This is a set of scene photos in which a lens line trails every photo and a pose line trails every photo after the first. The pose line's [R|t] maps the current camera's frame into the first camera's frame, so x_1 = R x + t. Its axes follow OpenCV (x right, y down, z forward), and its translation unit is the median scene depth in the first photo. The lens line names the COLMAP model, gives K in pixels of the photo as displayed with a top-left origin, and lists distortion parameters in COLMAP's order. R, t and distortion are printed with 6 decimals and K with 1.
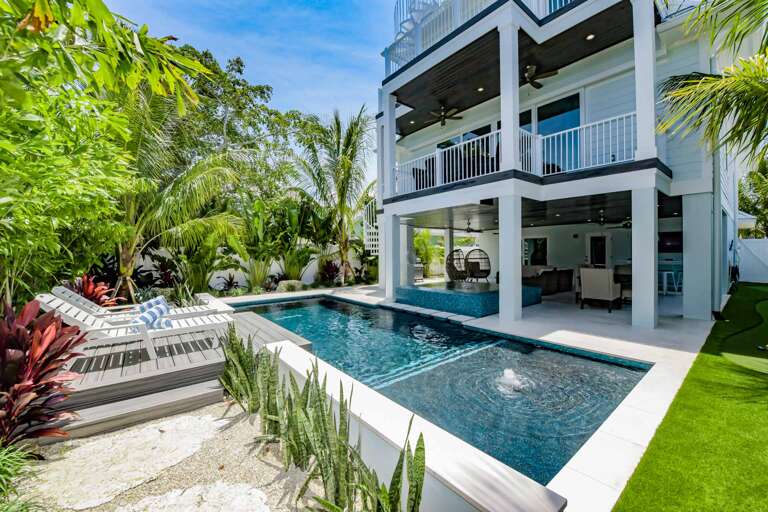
lens RADIAL K [[315.9, 0, 384.0], [0, 315.9, 256.0], [0, 0, 1]] dist [0.001156, 0.000007]
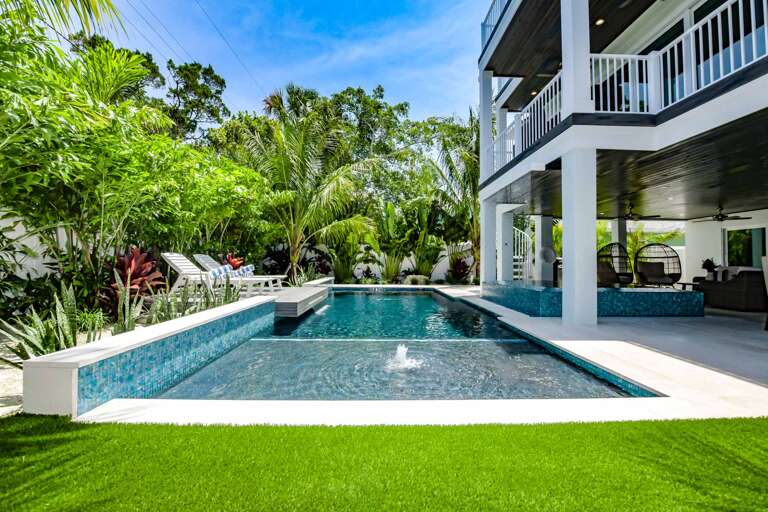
lens RADIAL K [[308.9, 0, 384.0], [0, 308.9, 256.0], [0, 0, 1]] dist [0.002293, 0.000116]
pose [[0.804446, 0.006051, -0.593996, 0.247288], [-0.024301, 0.999446, -0.022730, 0.040993], [0.593529, 0.032719, 0.804147, 0.093783]]
